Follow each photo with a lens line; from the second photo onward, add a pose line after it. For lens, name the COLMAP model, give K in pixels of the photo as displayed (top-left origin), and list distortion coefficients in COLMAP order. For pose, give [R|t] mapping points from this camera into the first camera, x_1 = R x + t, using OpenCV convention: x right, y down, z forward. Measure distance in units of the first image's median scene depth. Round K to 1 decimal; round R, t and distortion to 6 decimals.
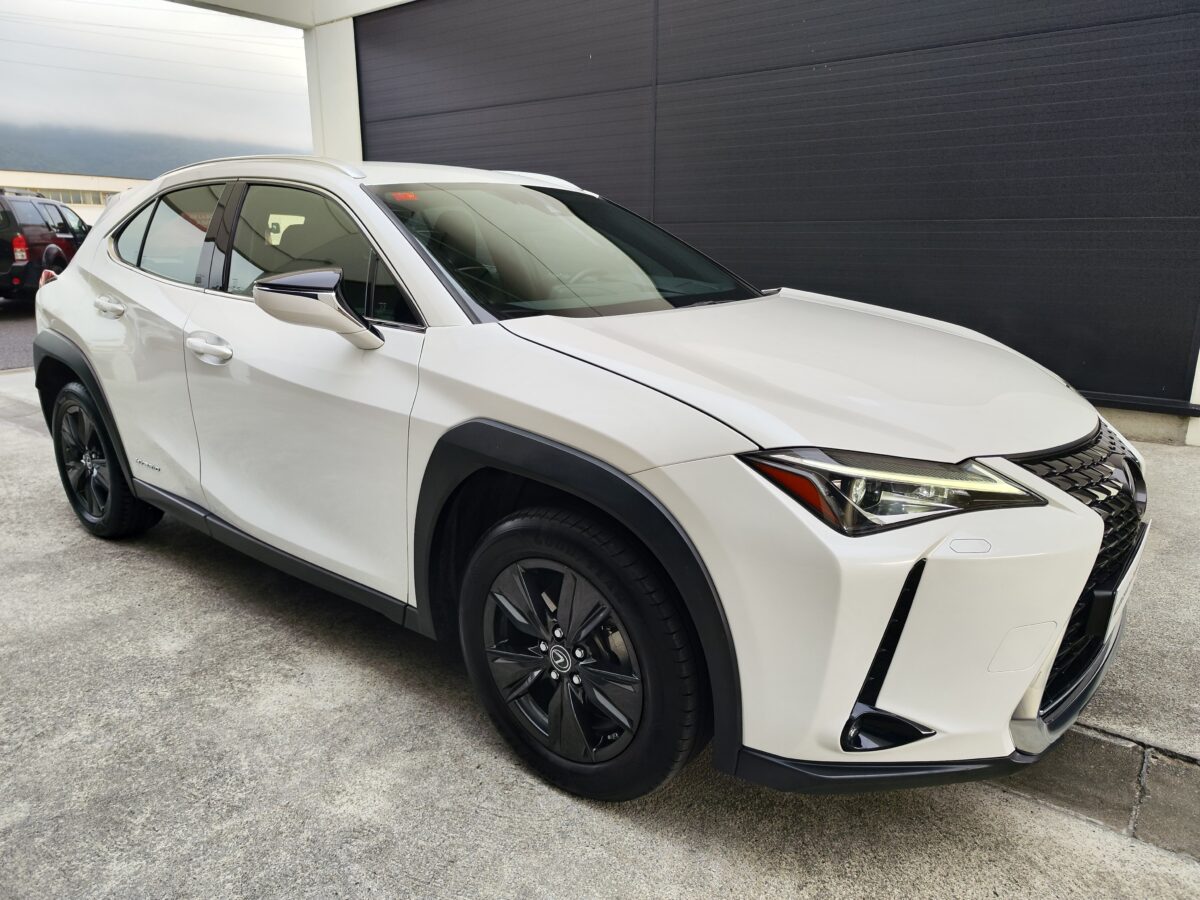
lens RADIAL K [[813.0, 0, 588.7], [0, 813.0, 443.9], [0, 0, 1]] dist [0.010213, -0.018536]
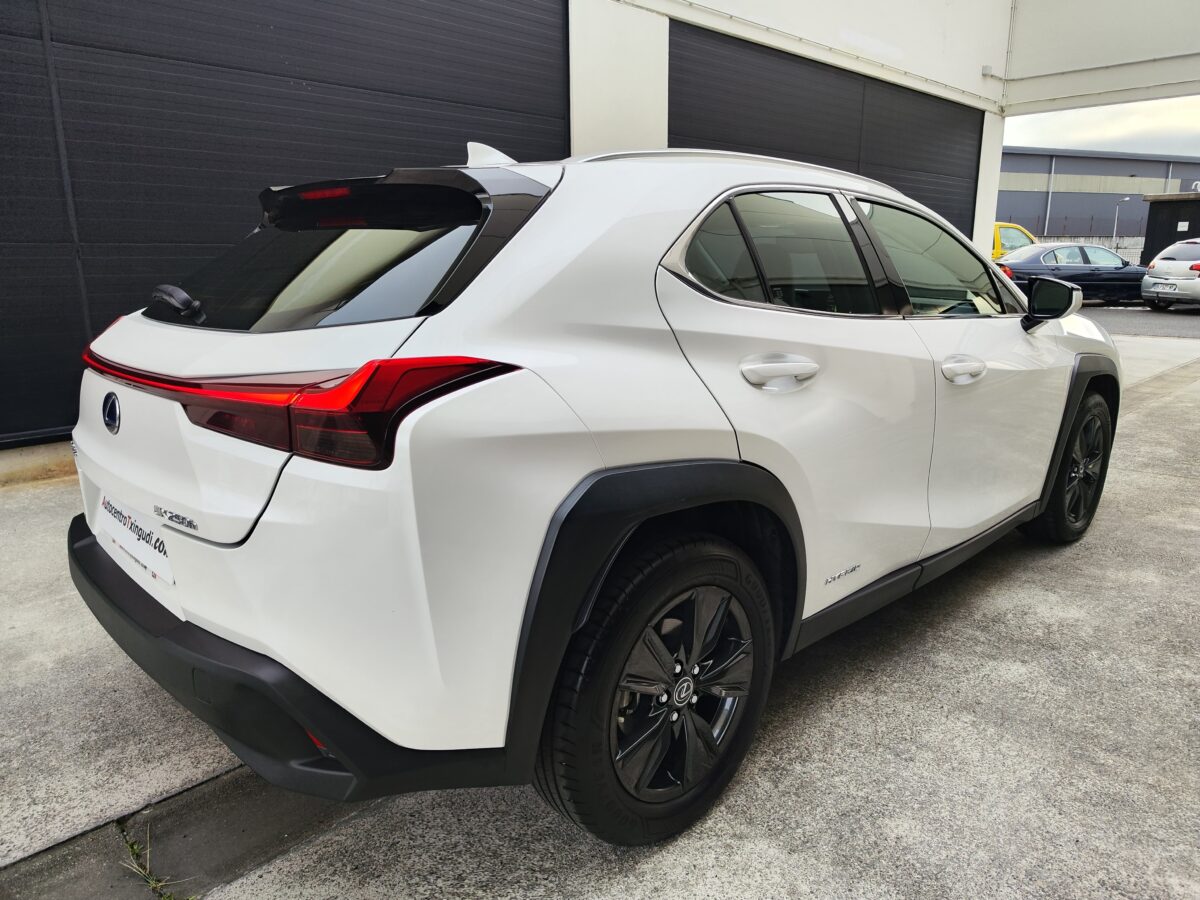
lens RADIAL K [[813.0, 0, 588.7], [0, 813.0, 443.9], [0, 0, 1]] dist [0.010213, -0.018536]
pose [[0.143234, -0.220642, 0.964780, -1.623587], [0.275099, 0.945291, 0.175343, -0.356416], [-0.950686, 0.240295, 0.196097, 1.355238]]
